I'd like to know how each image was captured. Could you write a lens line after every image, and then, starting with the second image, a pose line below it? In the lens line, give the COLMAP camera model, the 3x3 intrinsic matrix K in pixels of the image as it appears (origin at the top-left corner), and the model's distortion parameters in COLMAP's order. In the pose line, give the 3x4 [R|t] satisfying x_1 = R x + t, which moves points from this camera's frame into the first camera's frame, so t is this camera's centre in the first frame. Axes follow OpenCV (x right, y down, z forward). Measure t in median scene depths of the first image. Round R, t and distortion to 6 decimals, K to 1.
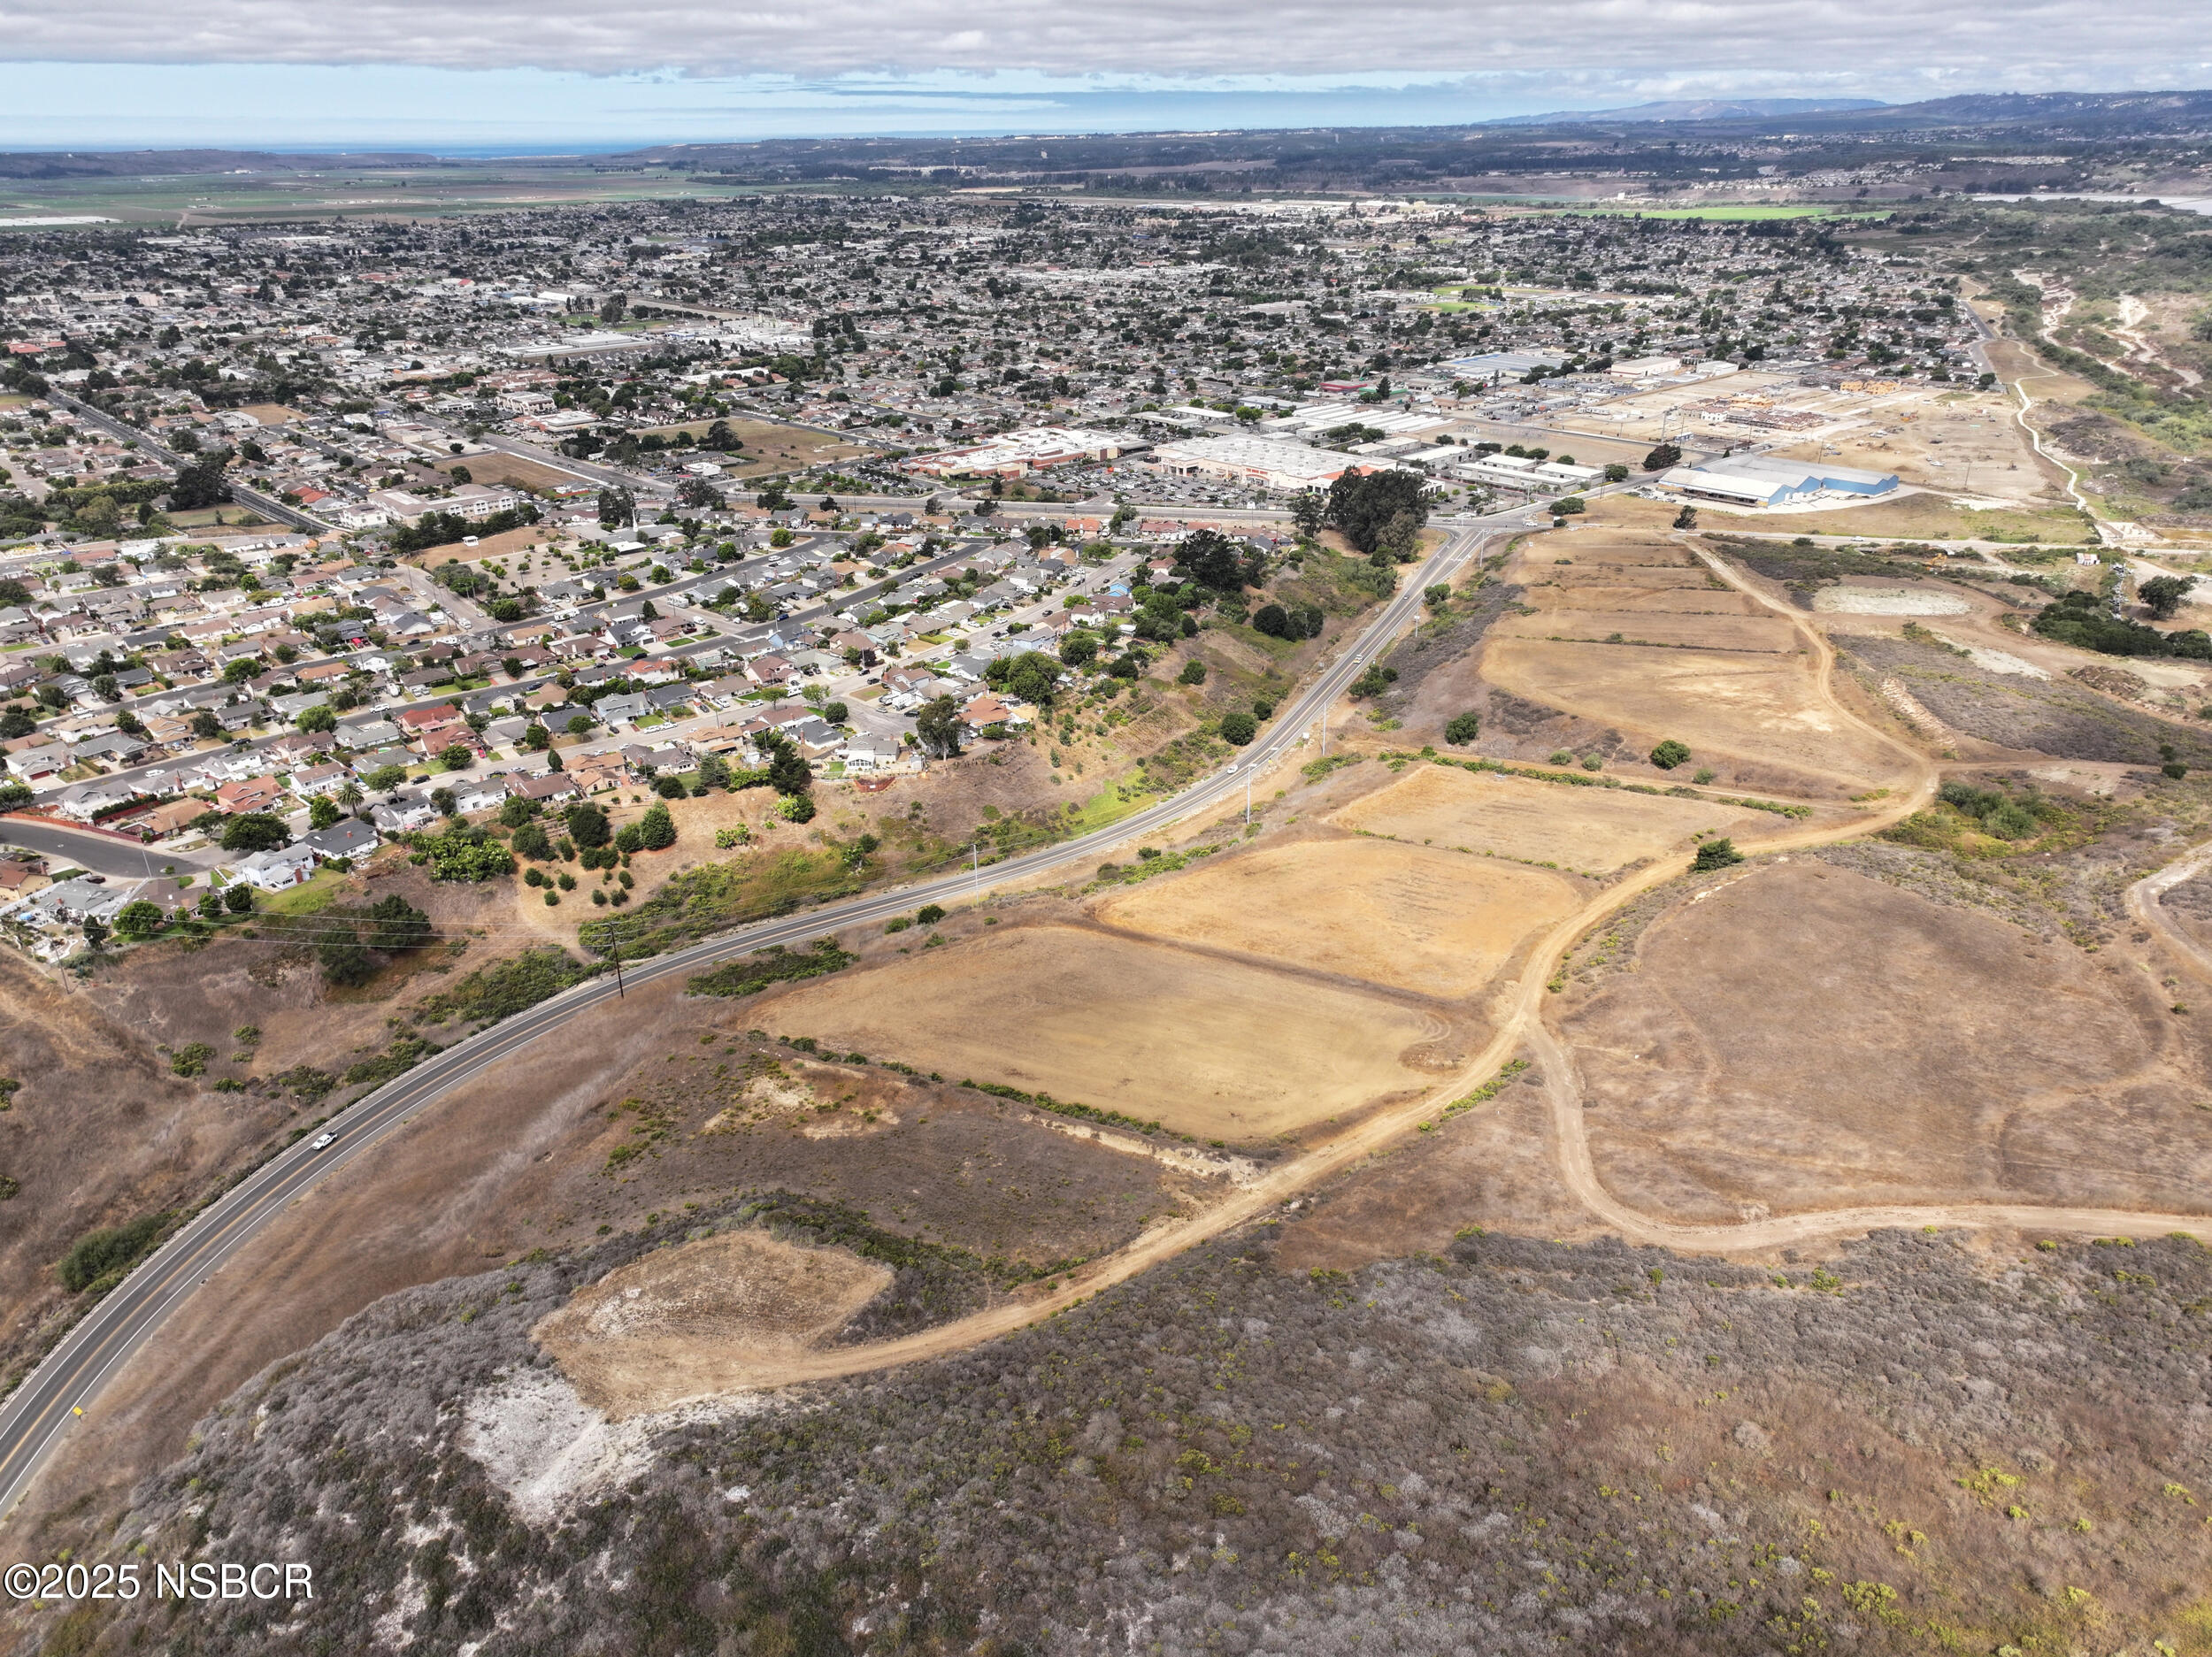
lens RADIAL K [[1550.1, 0, 1114.8], [0, 1550.1, 817.2], [0, 0, 1]] dist [-0.003716, 0.018977]
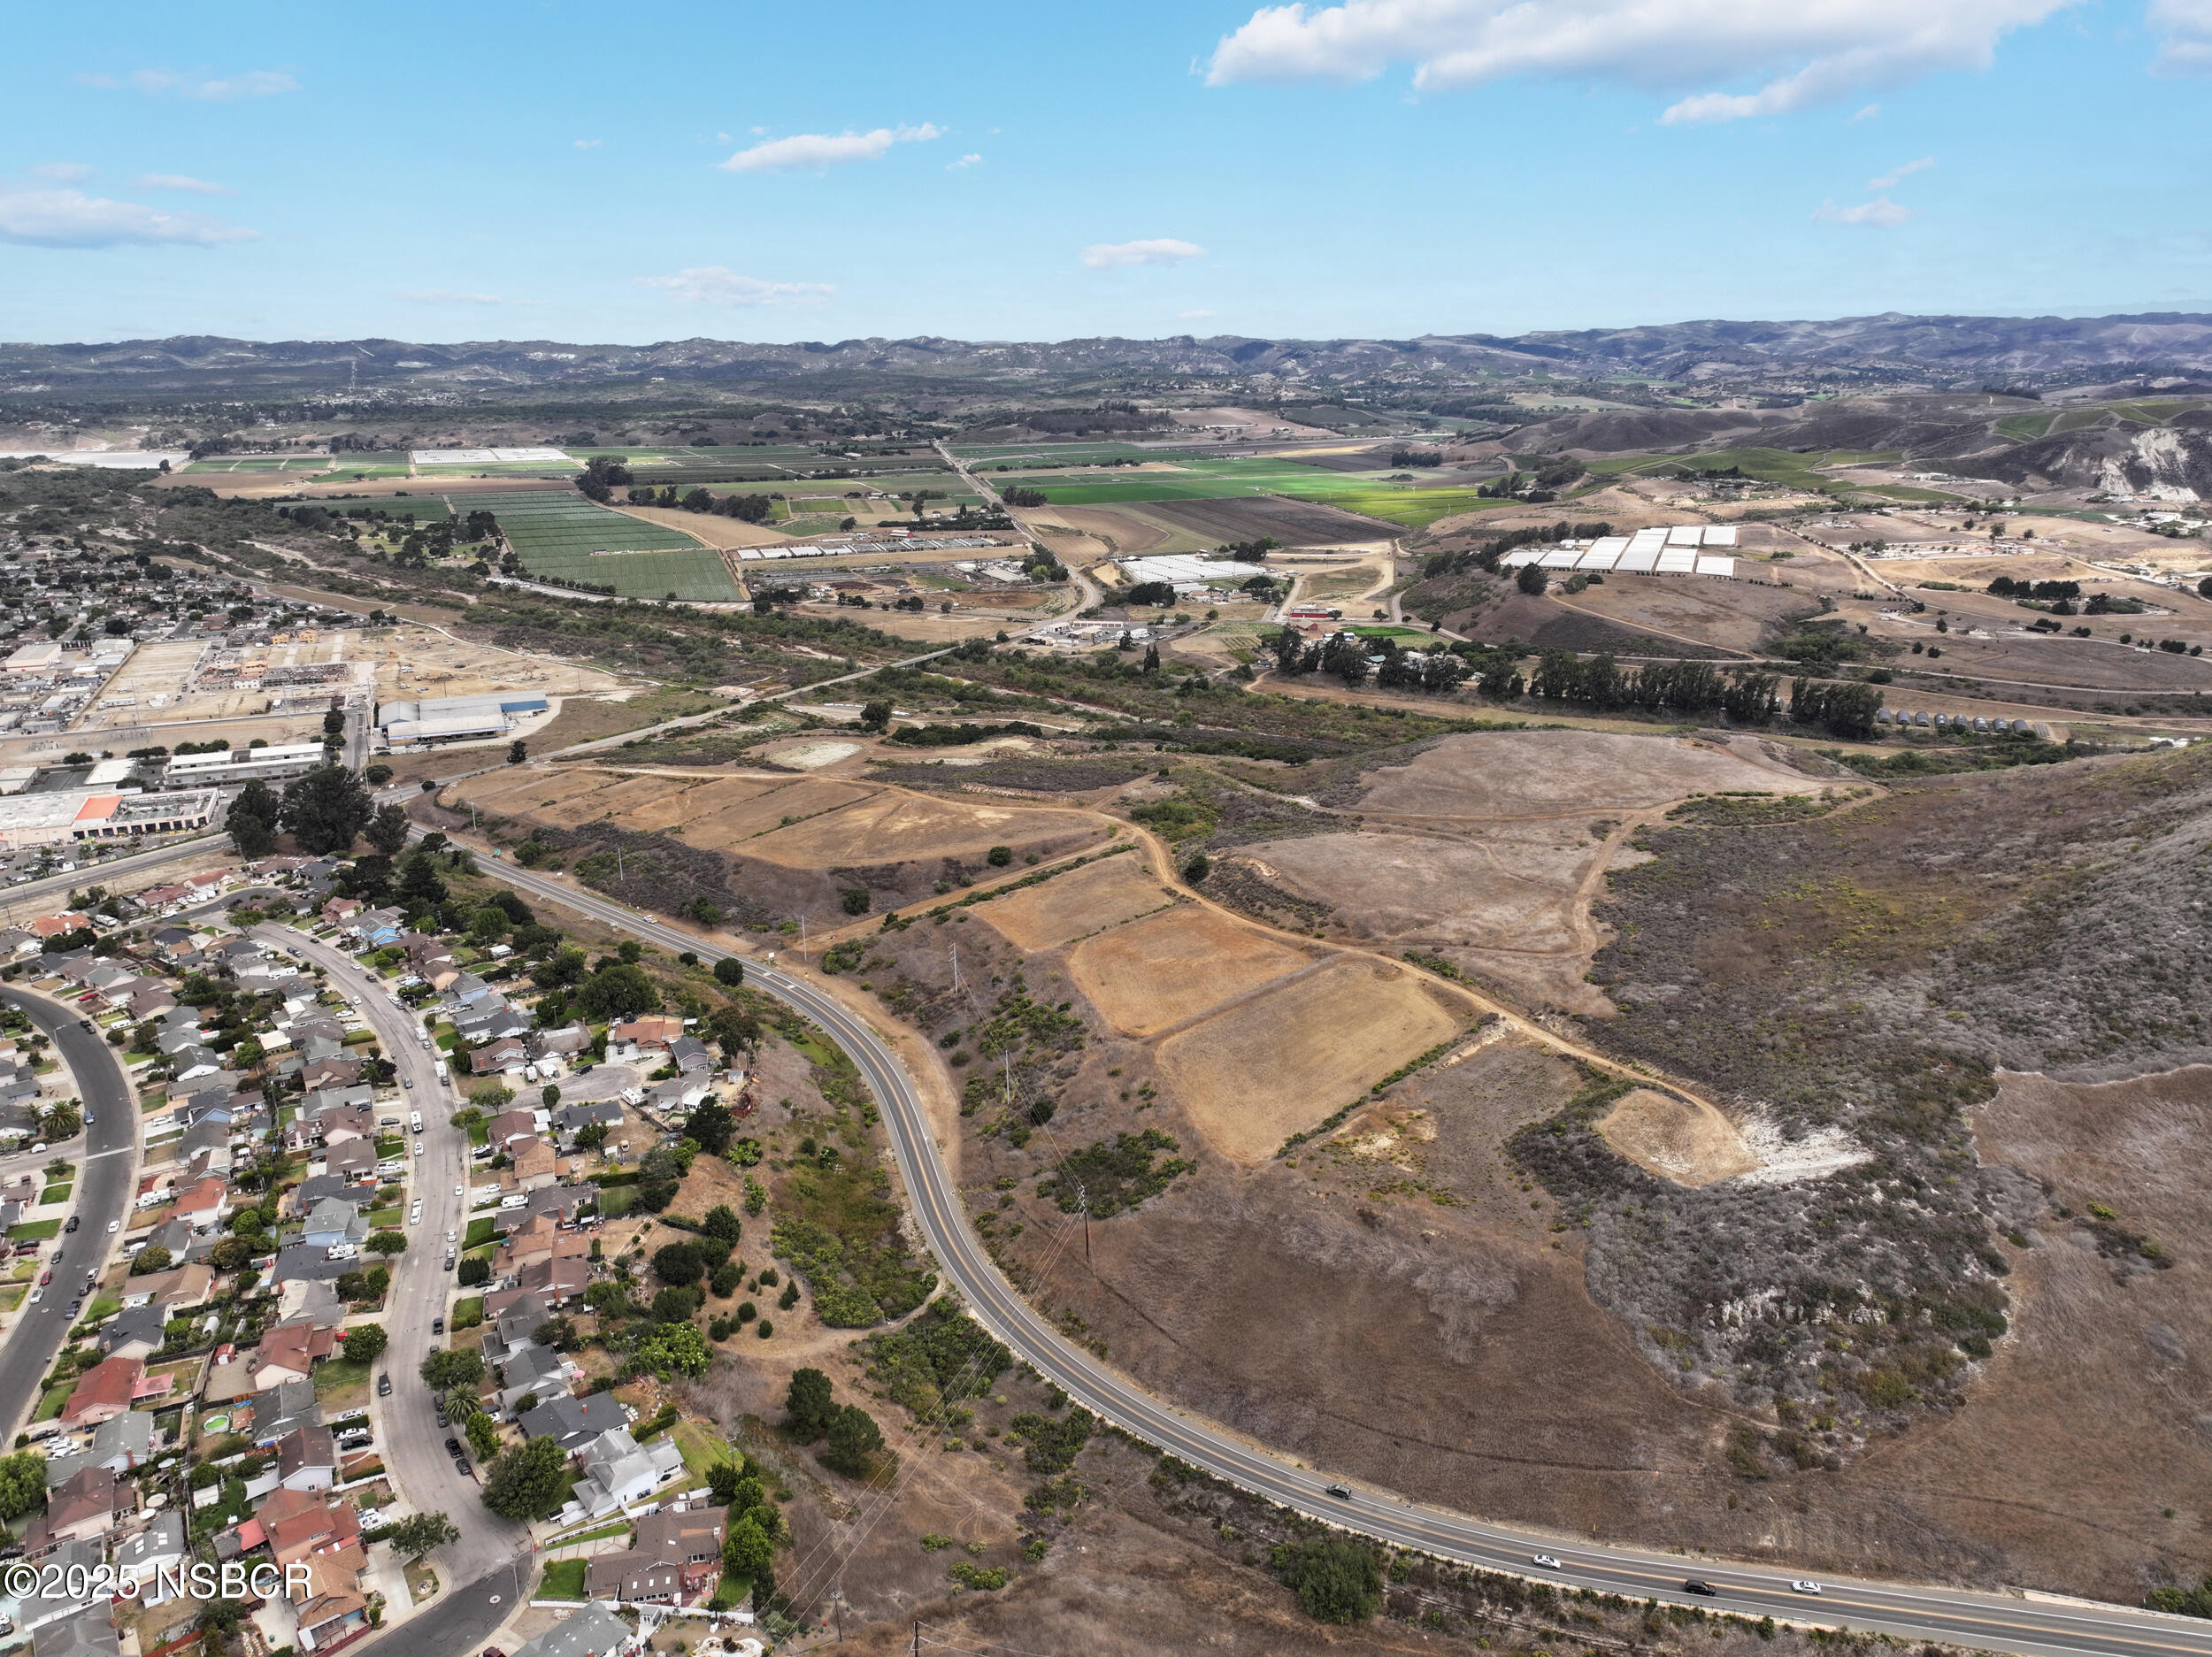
lens RADIAL K [[1550.1, 0, 1121.8], [0, 1550.1, 827.9], [0, 0, 1]] dist [-0.003716, 0.018977]
pose [[0.305154, -0.265212, 0.914628, -0.924473], [0.386407, 0.912303, 0.135618, -0.220244], [-0.870385, 0.312034, 0.380873, 0.373714]]
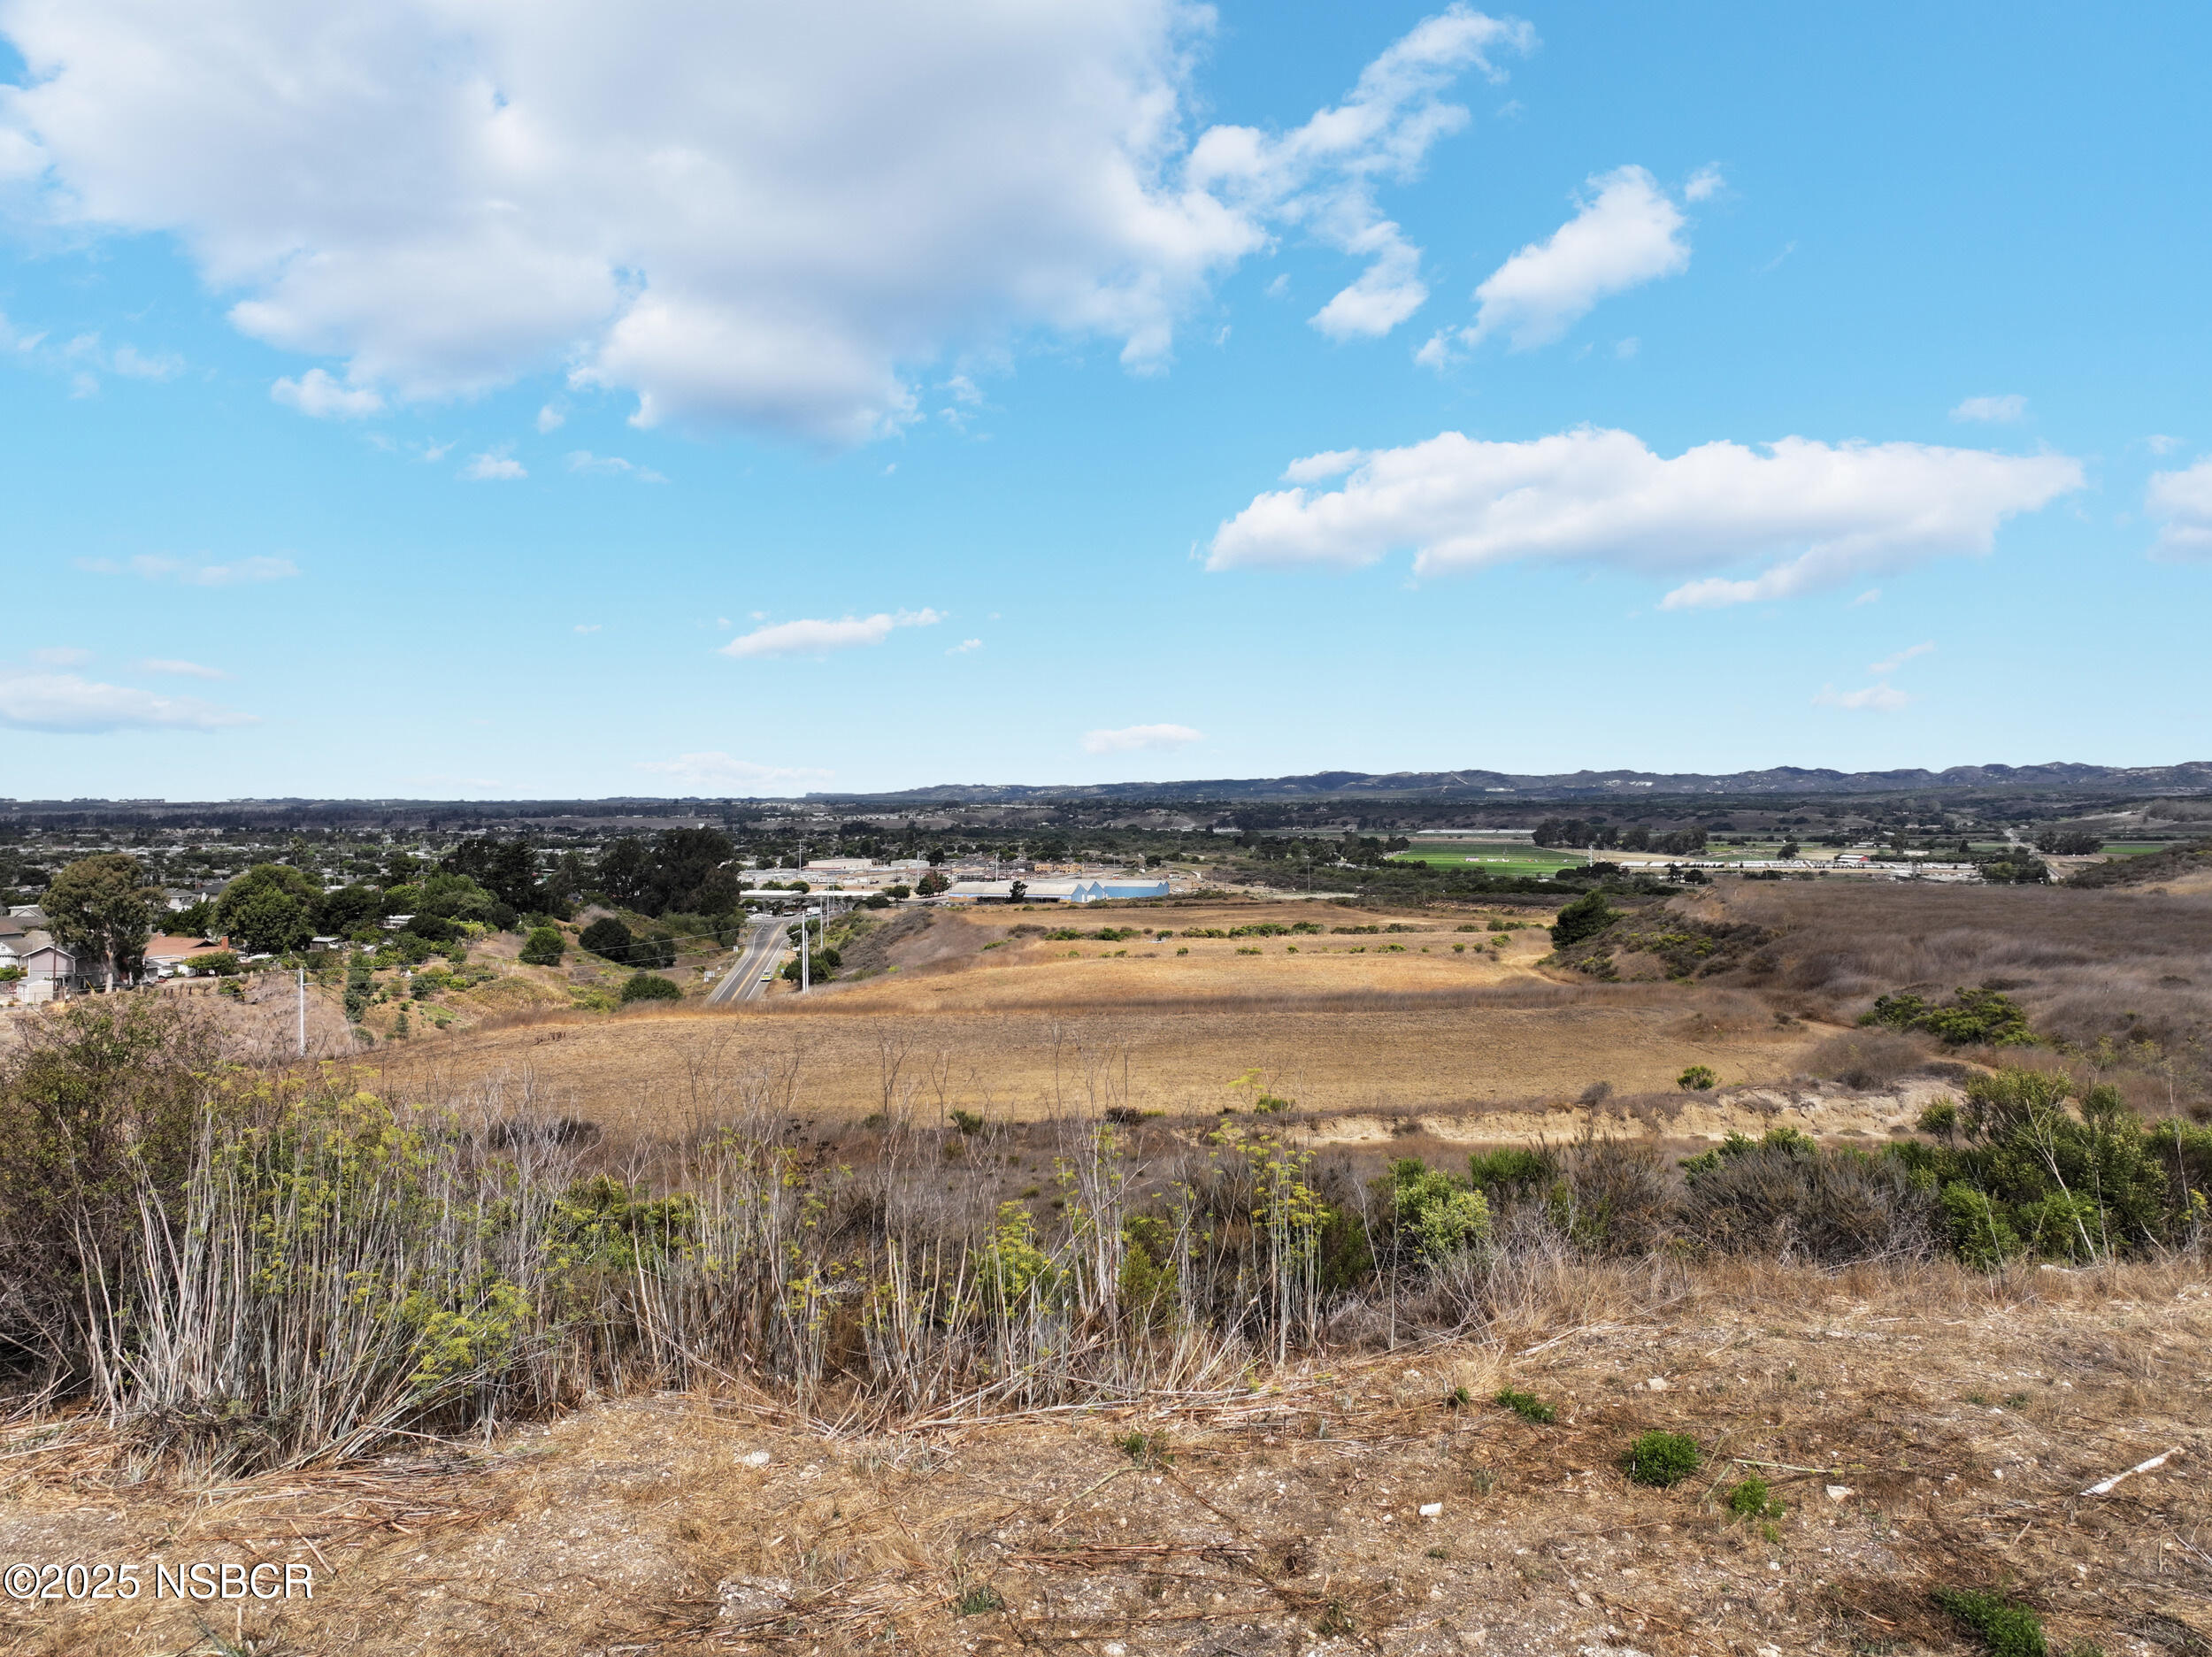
lens RADIAL K [[1550.1, 0, 1114.8], [0, 1550.1, 817.9], [0, 0, 1]] dist [-0.003716, 0.018977]
pose [[0.837376, 0.013399, 0.546463, -0.115274], [0.210498, 0.914700, -0.344986, 0.142408], [-0.504472, 0.403912, 0.763127, 0.490668]]
